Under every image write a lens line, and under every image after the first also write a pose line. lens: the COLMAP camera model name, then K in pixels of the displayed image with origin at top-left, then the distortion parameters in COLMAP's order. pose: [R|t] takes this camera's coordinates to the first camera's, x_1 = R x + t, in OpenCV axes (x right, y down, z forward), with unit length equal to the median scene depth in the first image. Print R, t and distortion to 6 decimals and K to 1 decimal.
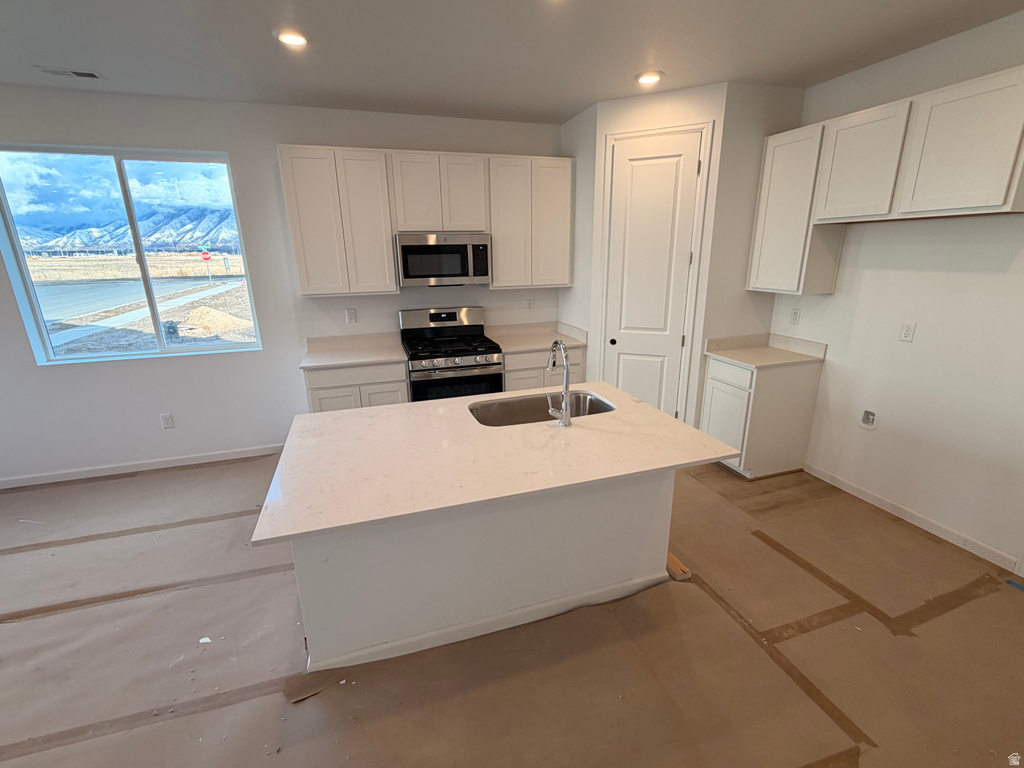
lens RADIAL K [[455.7, 0, 509.0], [0, 455.7, 385.3], [0, 0, 1]] dist [0.005624, -0.000662]
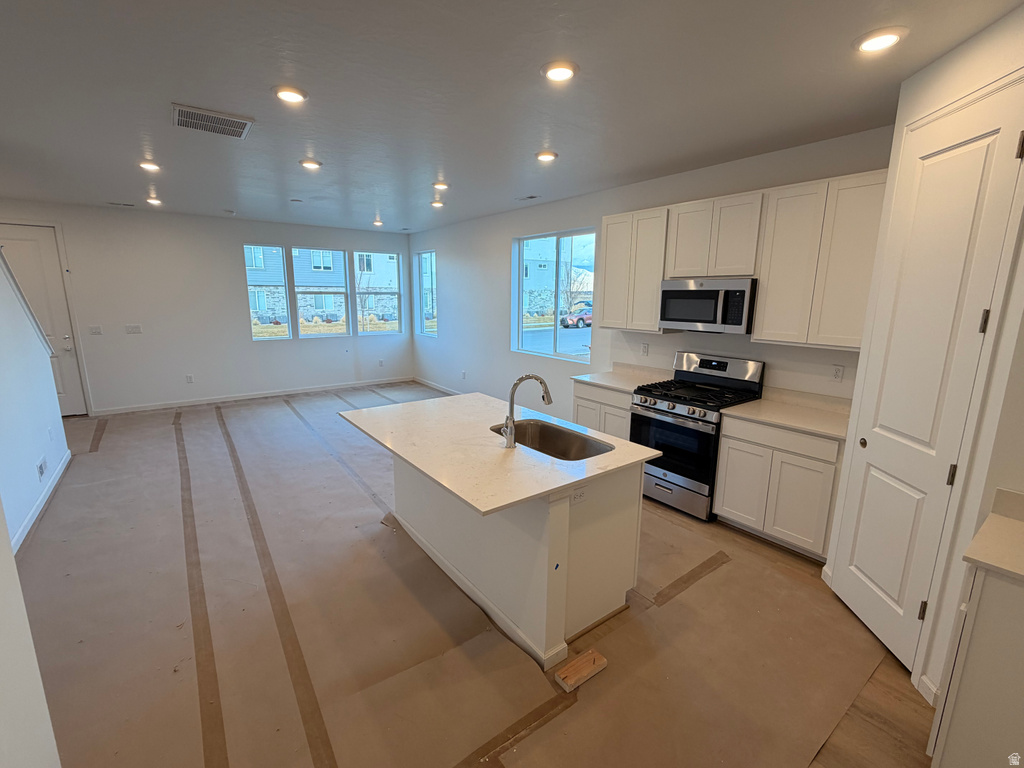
lens RADIAL K [[455.7, 0, 513.4], [0, 455.7, 385.0], [0, 0, 1]] dist [0.005624, -0.000662]
pose [[0.325819, 0.204658, -0.923015, 0.661159], [-0.282022, 0.952880, 0.111728, -0.109336], [0.902389, 0.223908, 0.368184, 0.320860]]
